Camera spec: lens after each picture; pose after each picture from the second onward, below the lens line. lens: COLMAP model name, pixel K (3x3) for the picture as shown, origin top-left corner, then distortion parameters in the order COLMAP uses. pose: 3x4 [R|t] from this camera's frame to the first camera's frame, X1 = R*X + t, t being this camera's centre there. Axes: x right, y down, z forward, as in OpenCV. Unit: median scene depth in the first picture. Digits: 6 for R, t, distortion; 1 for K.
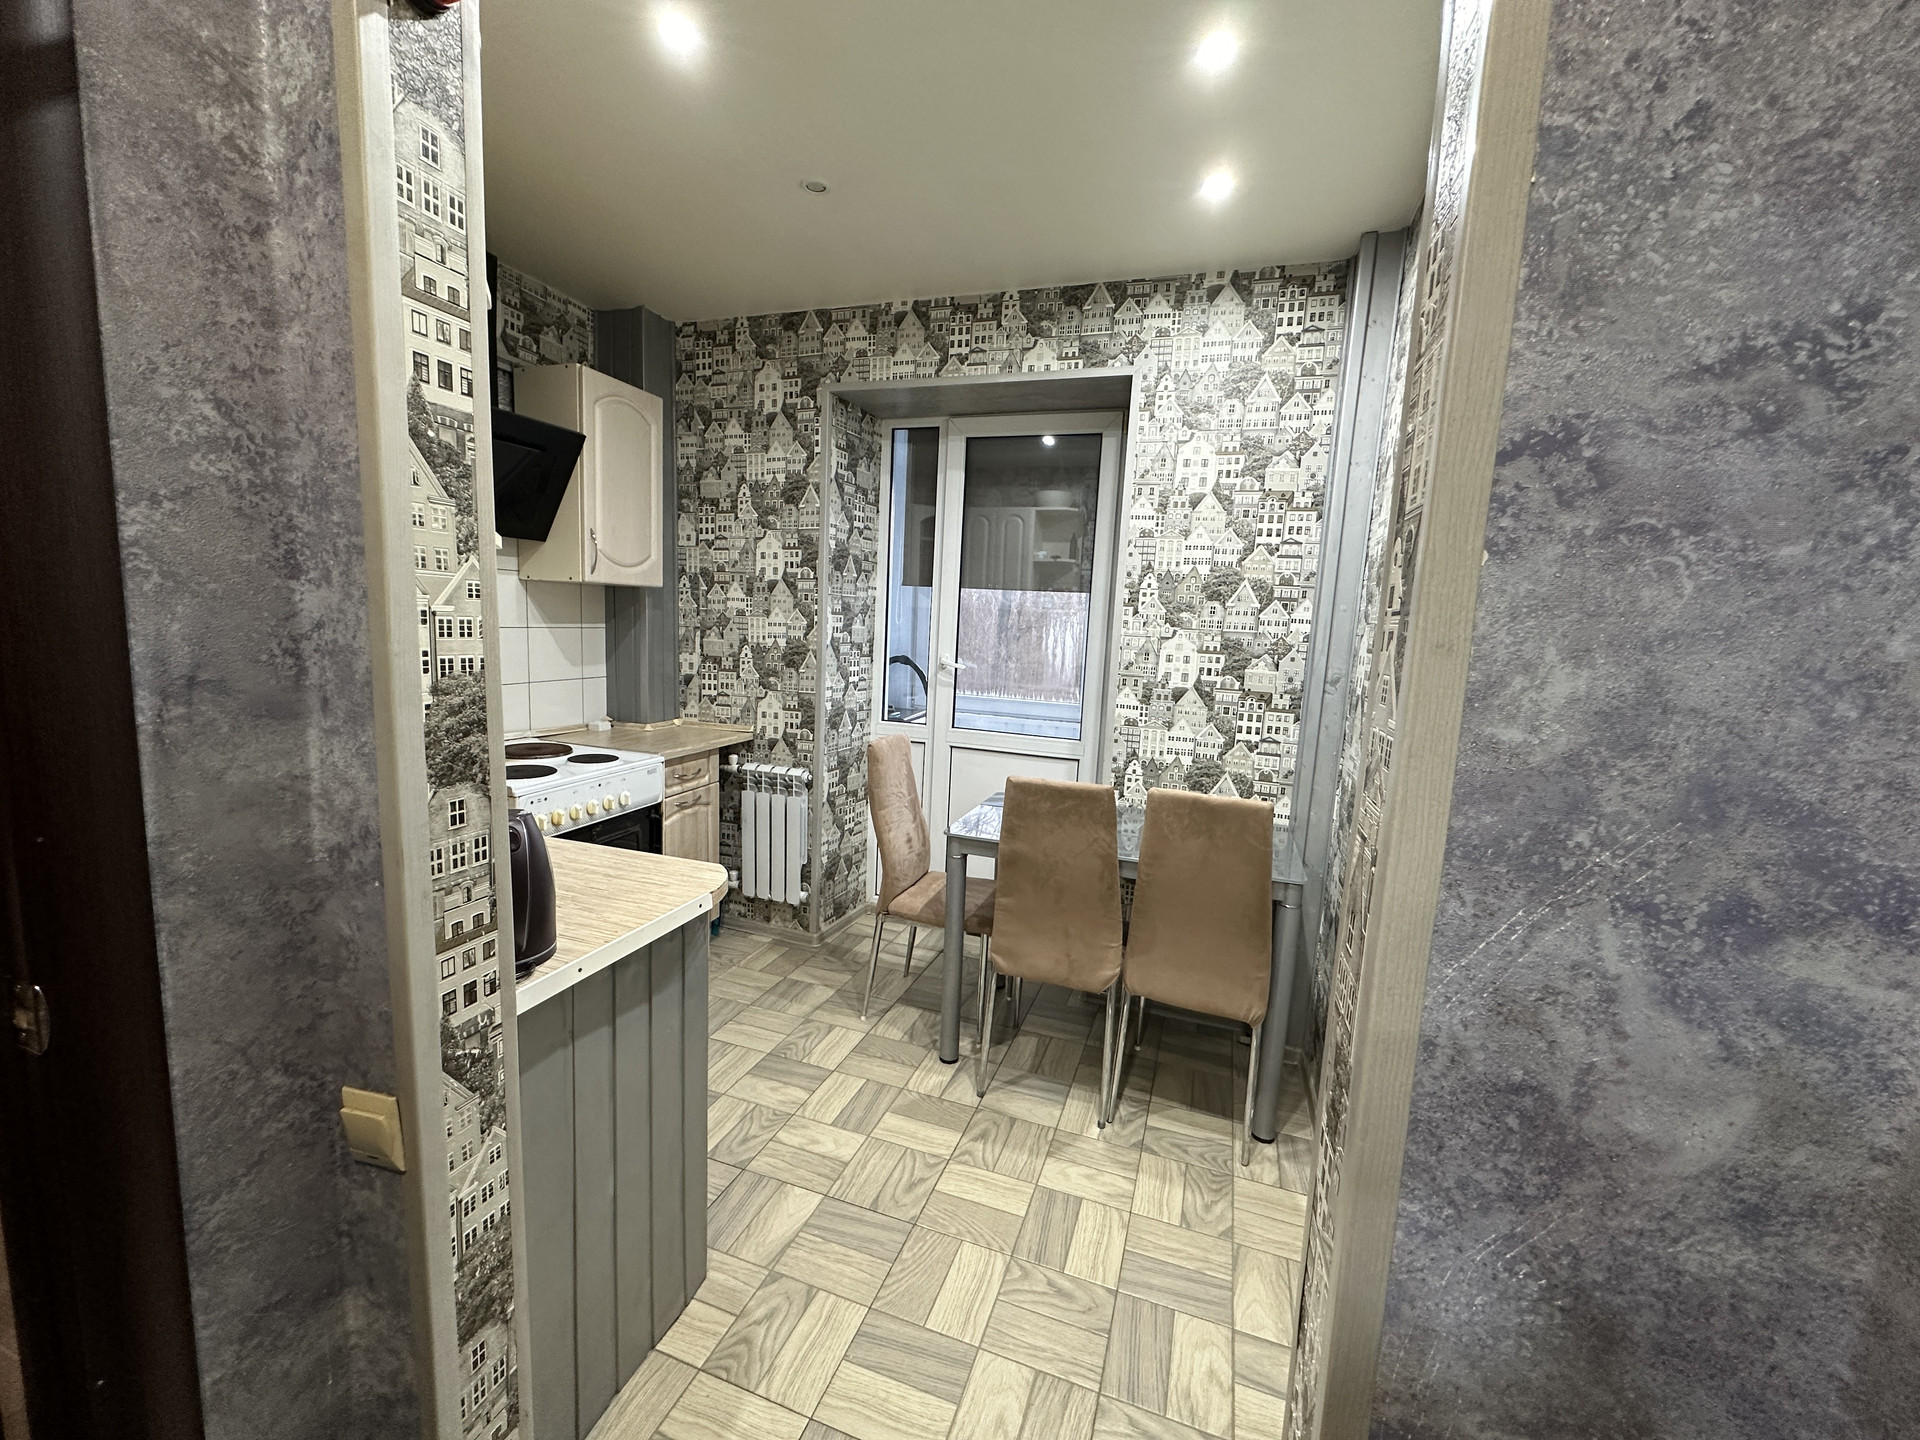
lens RADIAL K [[764.6, 0, 959.0], [0, 764.6, 727.7], [0, 0, 1]] dist [-0.007044, 0.000988]
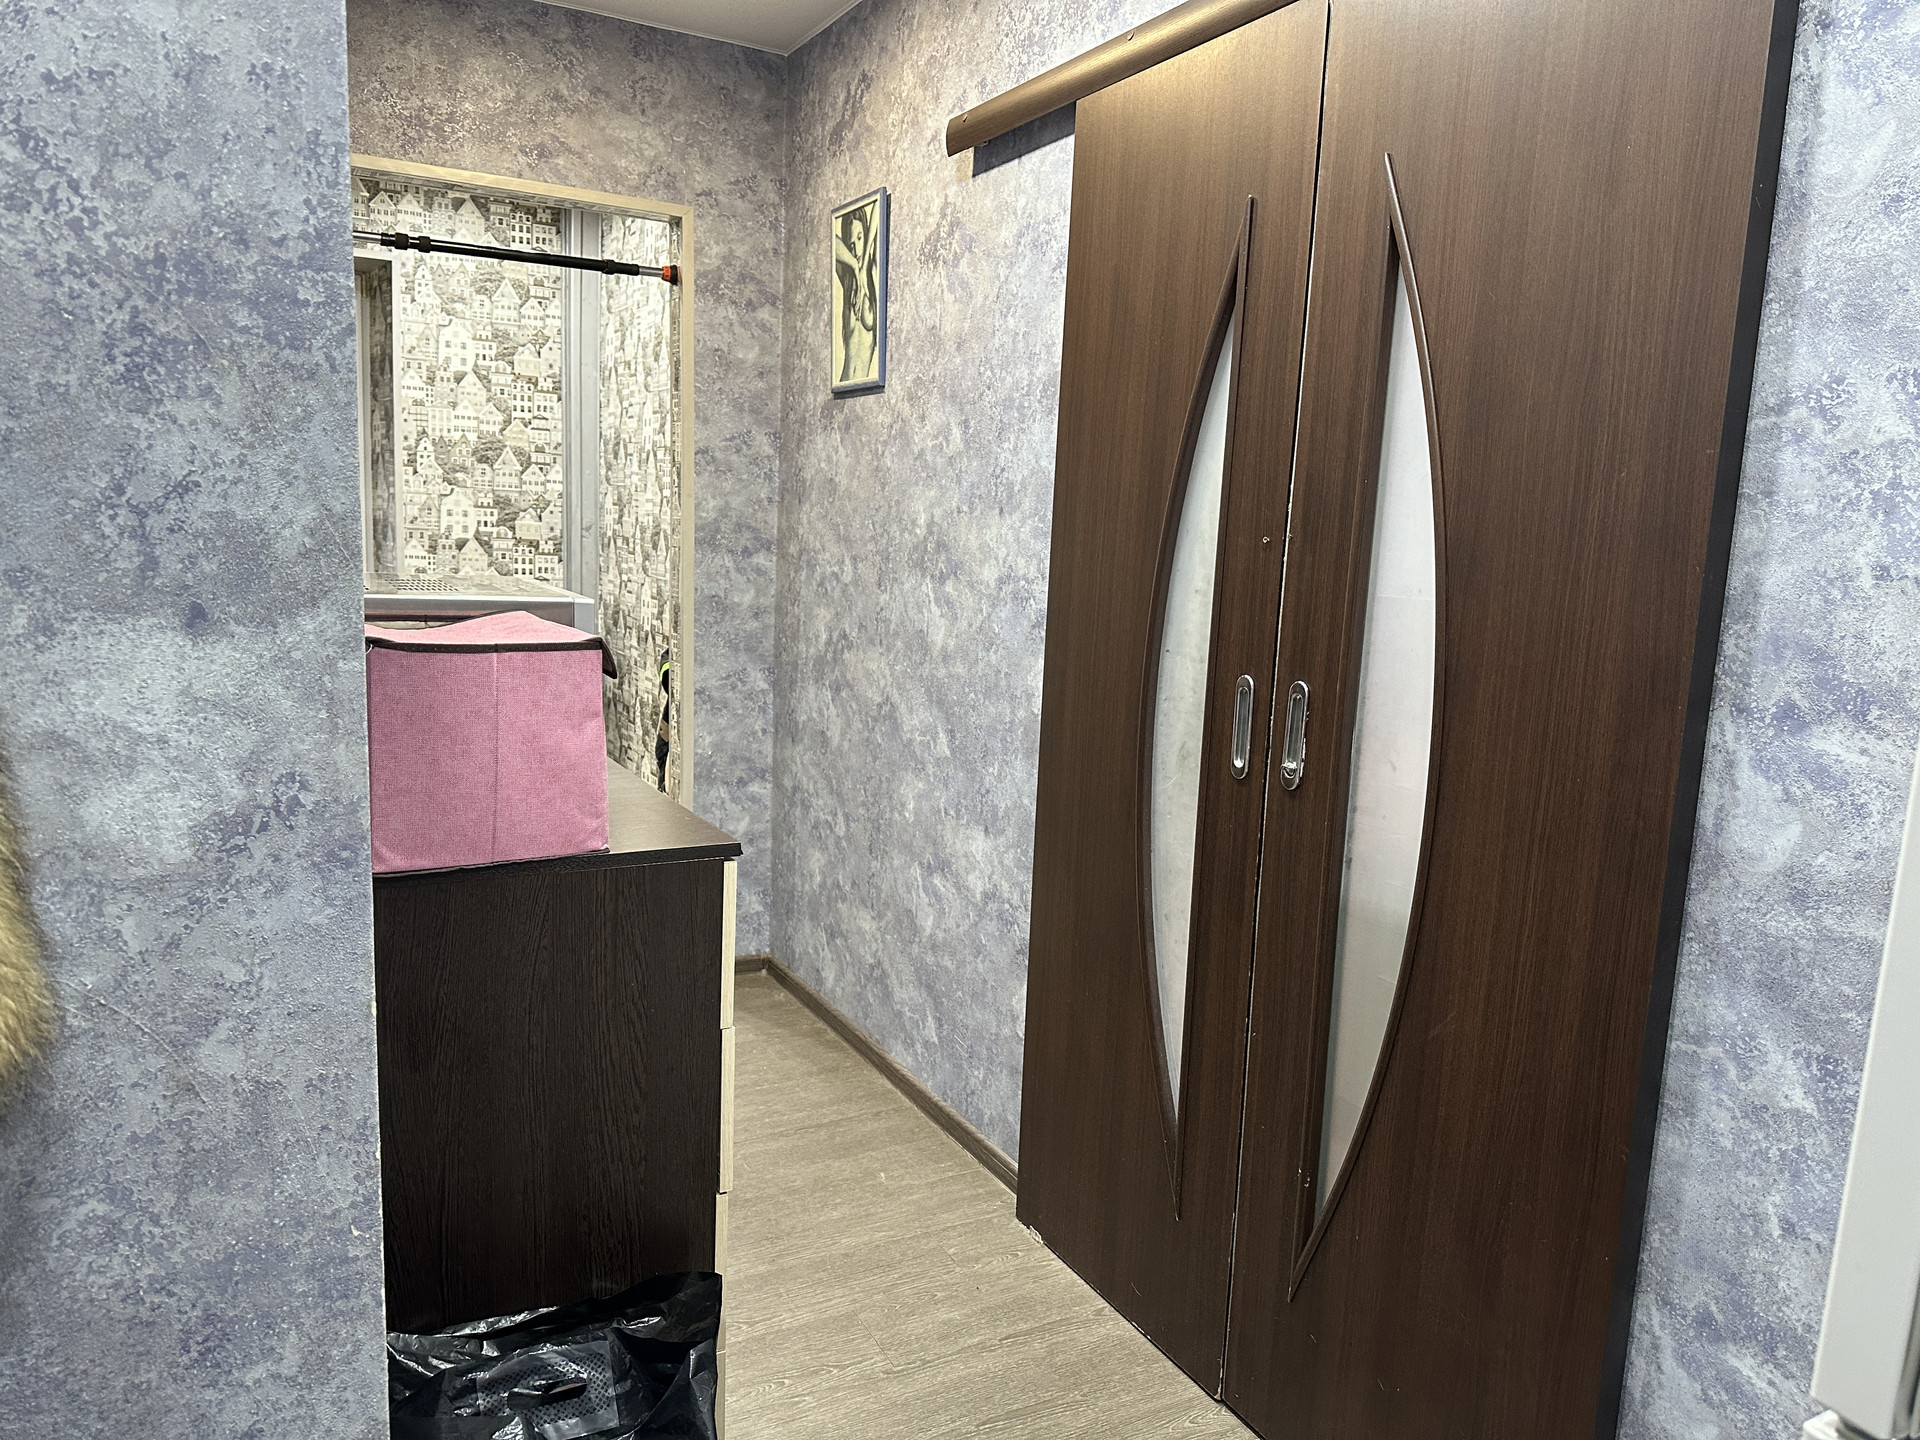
lens RADIAL K [[1362.6, 0, 971.7], [0, 1362.6, 730.1], [0, 0, 1]] dist [0.039220, -0.046853]
pose [[0.675965, -0.126366, 0.726018, -0.754793], [0.089562, 0.991973, 0.089268, 0.123483], [-0.731471, 0.004681, 0.681857, -1.010412]]
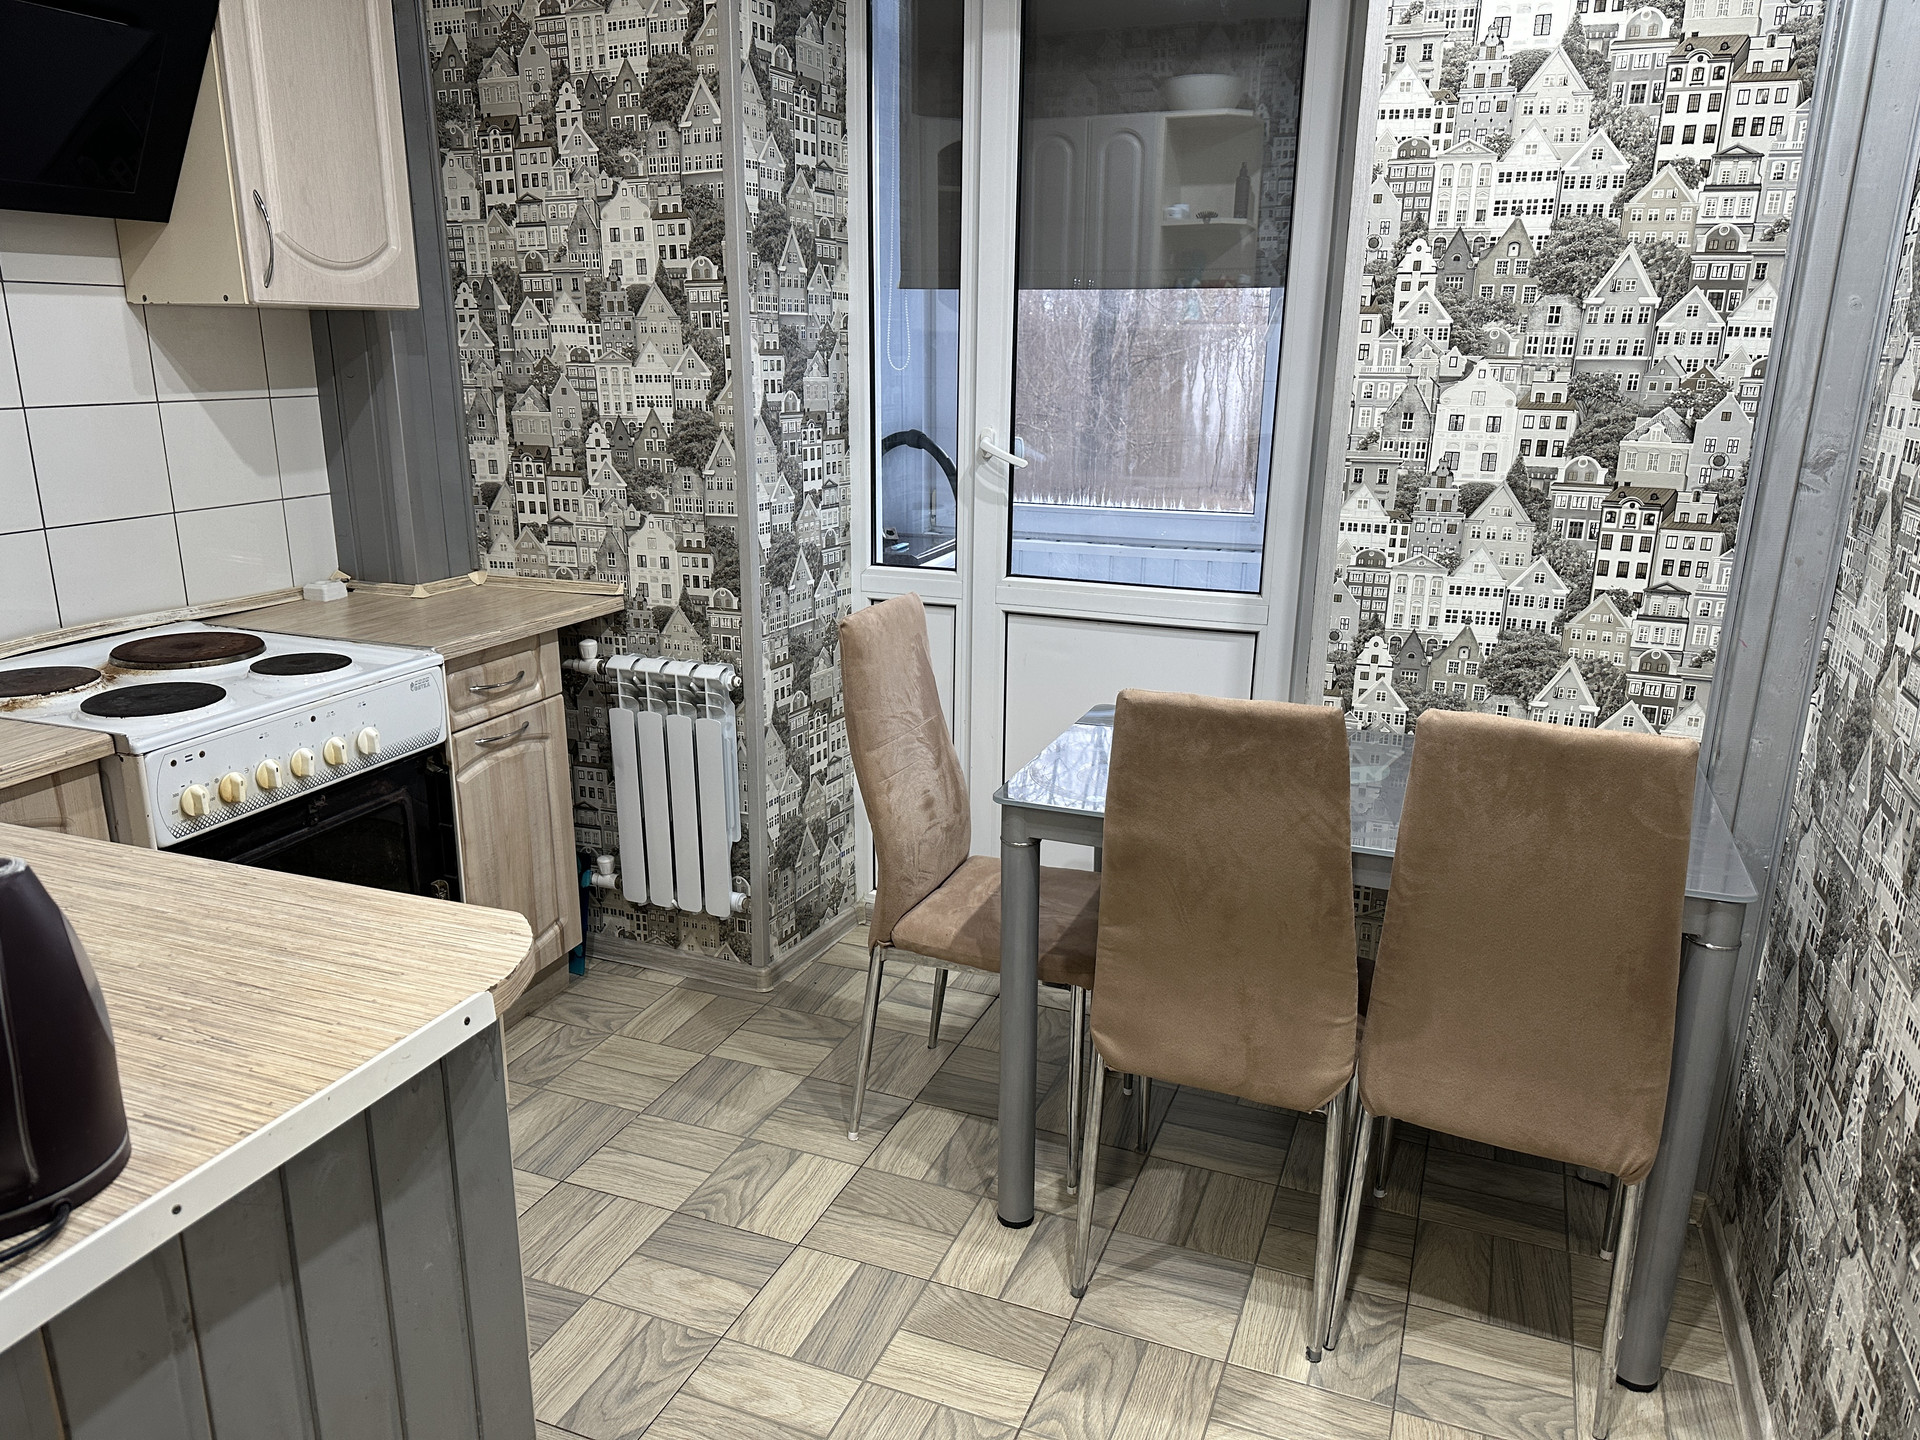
lens RADIAL K [[1362.6, 0, 958.6], [0, 1362.6, 754.0], [0, 0, 1]] dist [0.039220, -0.046853]
pose [[0.998461, -0.022557, -0.050659, 0.002394], [0.029677, 0.989059, 0.144502, -0.019242], [0.046845, -0.145783, 0.988207, 0.108146]]
